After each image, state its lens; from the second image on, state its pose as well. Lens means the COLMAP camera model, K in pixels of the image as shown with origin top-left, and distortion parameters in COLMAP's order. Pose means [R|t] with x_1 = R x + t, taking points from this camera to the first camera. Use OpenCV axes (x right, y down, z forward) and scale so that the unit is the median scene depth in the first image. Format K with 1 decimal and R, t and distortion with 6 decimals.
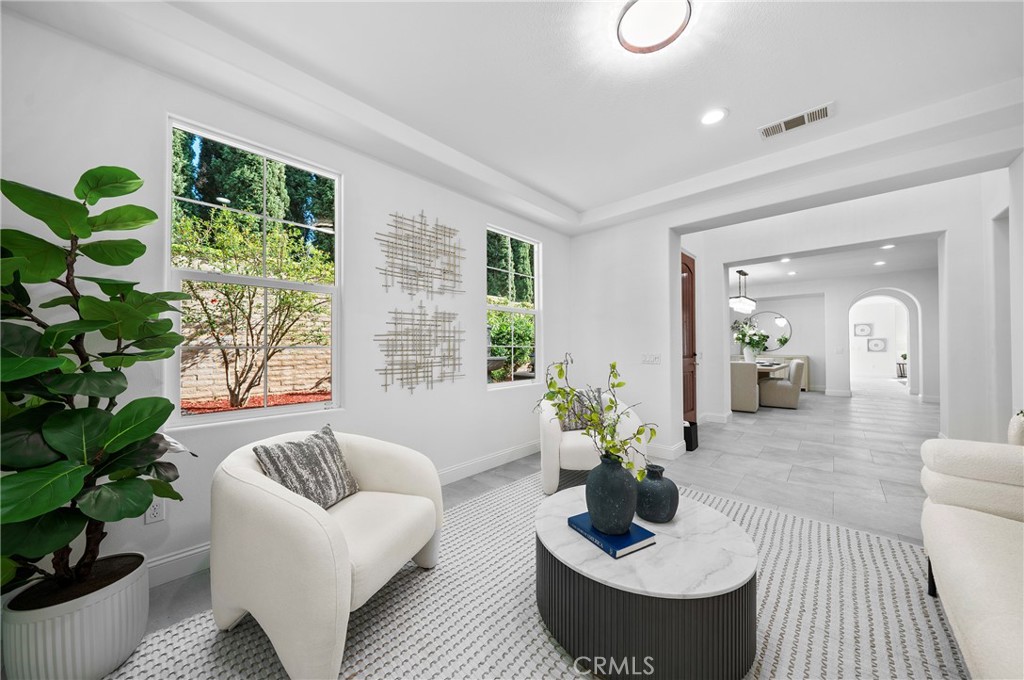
lens RADIAL K [[347.9, 0, 516.9], [0, 347.9, 341.4], [0, 0, 1]] dist [-0.001827, 0.000174]
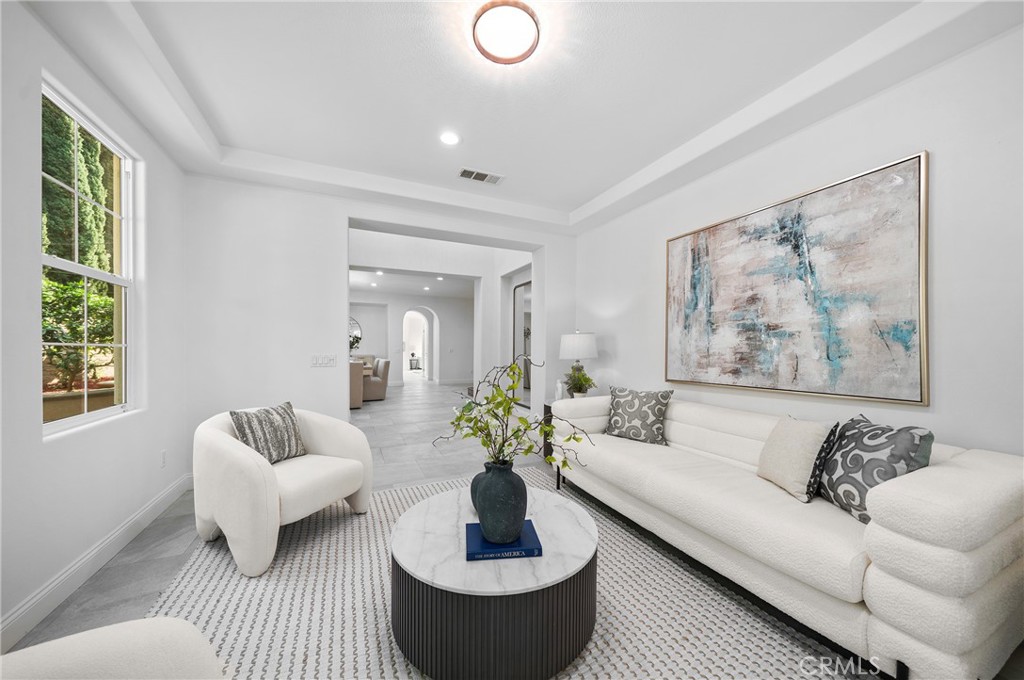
lens RADIAL K [[347.9, 0, 518.0], [0, 347.9, 349.1], [0, 0, 1]] dist [-0.001827, 0.000174]
pose [[0.386237, 0.001928, 0.922397, -0.263157], [-0.021381, 0.999748, 0.006864, 0.005074], [-0.922152, -0.022373, 0.386181, 0.262169]]
